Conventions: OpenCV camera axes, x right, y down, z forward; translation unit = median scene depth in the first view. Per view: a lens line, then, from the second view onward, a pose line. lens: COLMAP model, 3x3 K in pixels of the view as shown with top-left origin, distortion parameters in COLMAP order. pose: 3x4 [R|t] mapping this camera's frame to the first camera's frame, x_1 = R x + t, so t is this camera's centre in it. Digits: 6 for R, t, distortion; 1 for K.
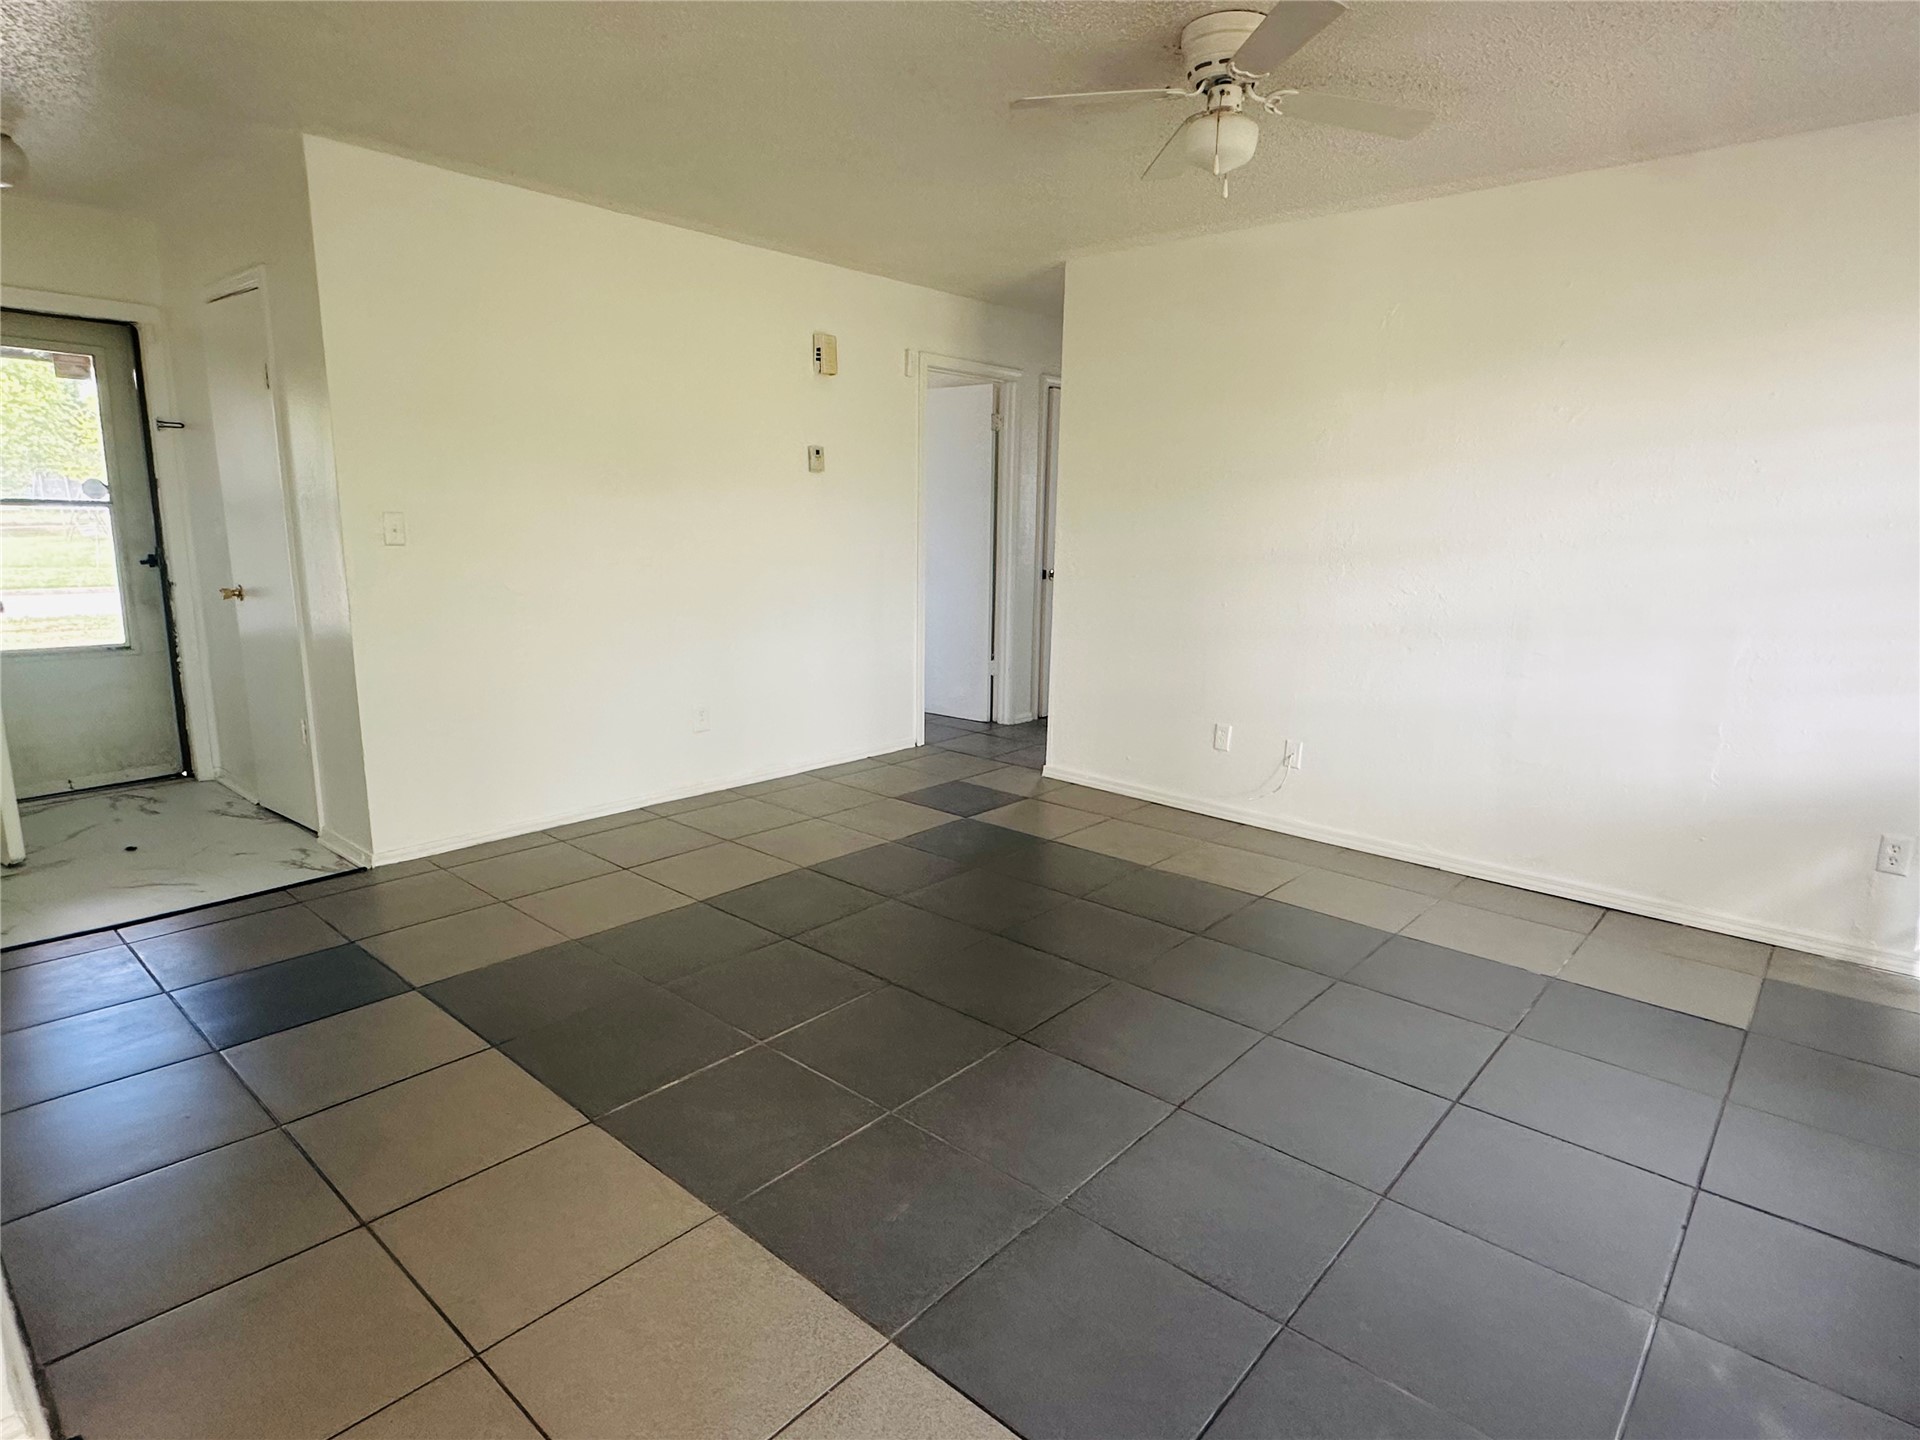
lens RADIAL K [[1057.2, 0, 960.0], [0, 1057.2, 720.0], [0, 0, 1]] dist [-0.002502, 0.002140]
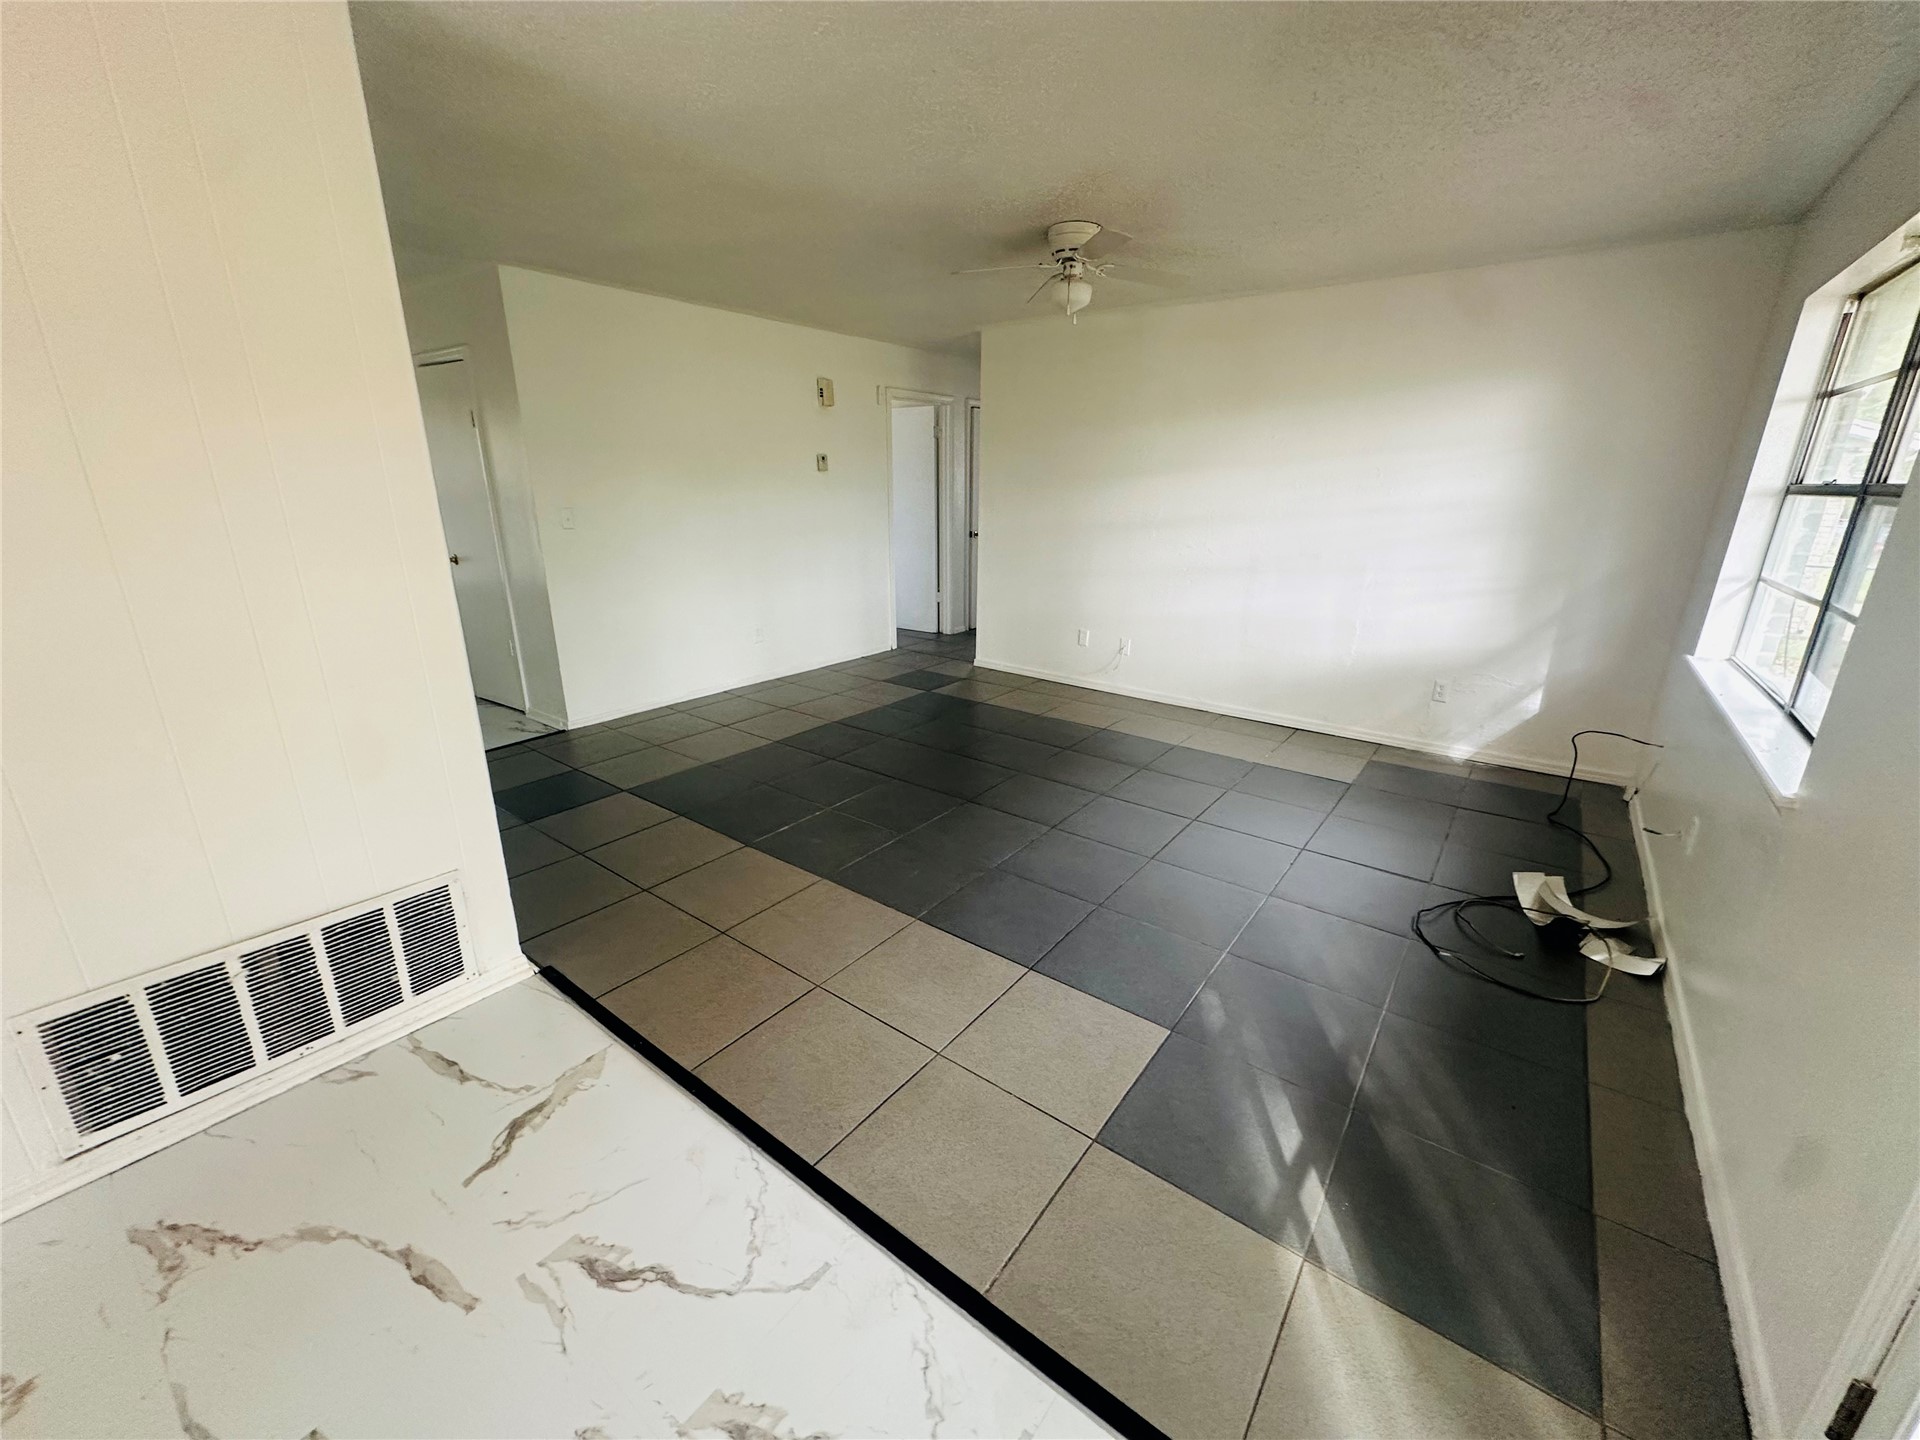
lens RADIAL K [[770.5, 0, 957.3], [0, 770.5, 717.7], [0, 0, 1]] dist [-0.000991, 0.000347]
pose [[0.997621, -0.031476, 0.061327, -0.027543], [0.024688, 0.993794, 0.108466, 0.006159], [-0.064360, -0.106694, 0.992207, -0.215814]]
